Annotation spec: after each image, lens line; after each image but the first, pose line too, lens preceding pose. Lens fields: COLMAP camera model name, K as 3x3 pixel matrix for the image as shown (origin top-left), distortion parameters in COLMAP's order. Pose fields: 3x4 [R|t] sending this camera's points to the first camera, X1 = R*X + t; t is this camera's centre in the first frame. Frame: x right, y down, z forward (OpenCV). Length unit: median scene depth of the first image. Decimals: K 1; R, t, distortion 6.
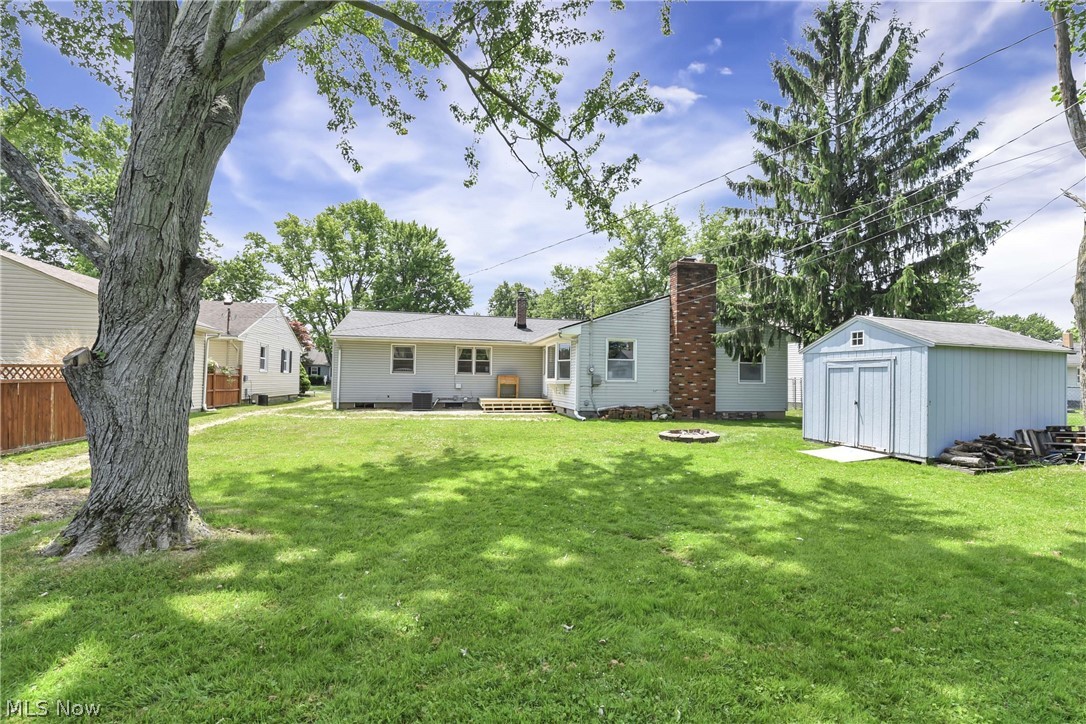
lens RADIAL K [[467.9, 0, 570.0], [0, 467.9, 364.2], [0, 0, 1]] dist [-0.044334, -0.000125]
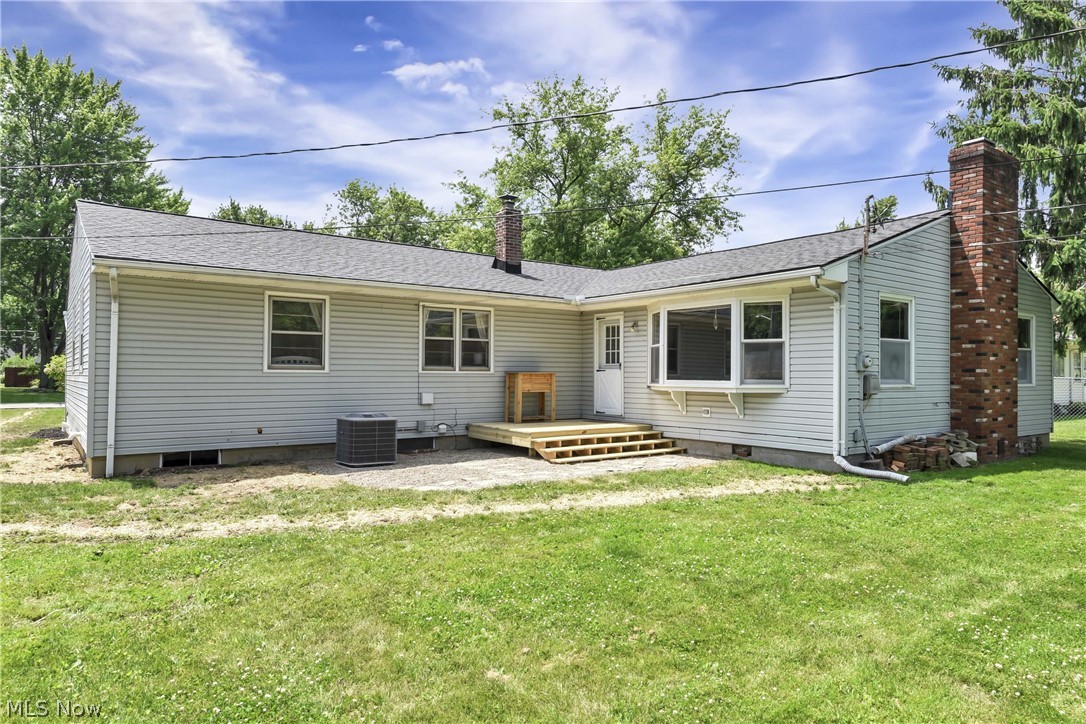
lens RADIAL K [[654.3, 0, 543.0], [0, 654.3, 362.0], [0, 0, 1]] dist [0.024928, -0.027952]
pose [[0.924298, -0.000316, 0.381672, -0.468157], [-0.007022, 0.999816, 0.017835, 0.002892], [-0.381607, -0.019165, 0.924126, 0.522543]]
